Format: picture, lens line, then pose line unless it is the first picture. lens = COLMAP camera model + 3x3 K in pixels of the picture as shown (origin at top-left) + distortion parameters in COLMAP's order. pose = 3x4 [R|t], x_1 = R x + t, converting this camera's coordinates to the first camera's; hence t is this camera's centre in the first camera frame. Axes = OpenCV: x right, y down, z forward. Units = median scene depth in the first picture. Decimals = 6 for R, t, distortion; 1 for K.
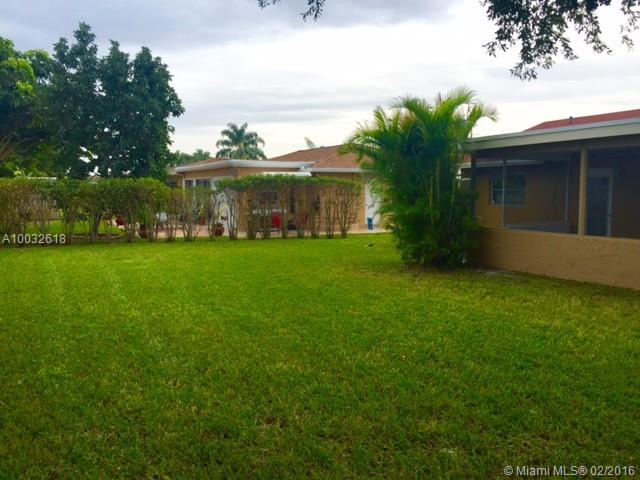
lens RADIAL K [[547.4, 0, 320.5], [0, 547.4, 225.4], [0, 0, 1]] dist [0.091522, -0.123243]
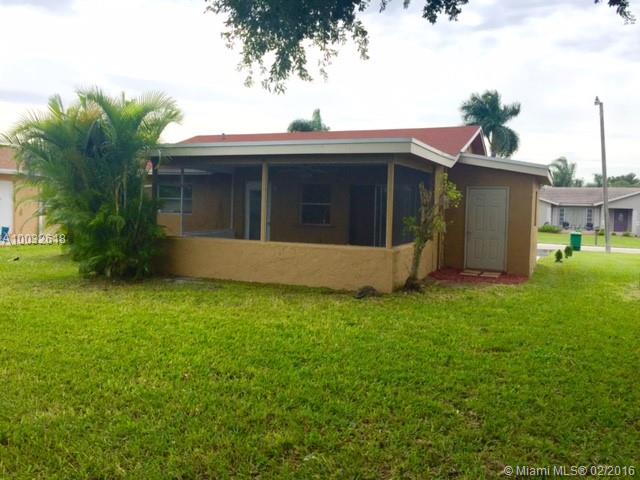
lens RADIAL K [[547.4, 0, 320.5], [0, 547.4, 225.4], [0, 0, 1]] dist [0.091522, -0.123243]
pose [[0.780190, 0.000359, 0.625542, -0.122458], [0.011694, 0.999817, -0.015159, 0.004029], [-0.625433, 0.019142, 0.780043, 0.072470]]
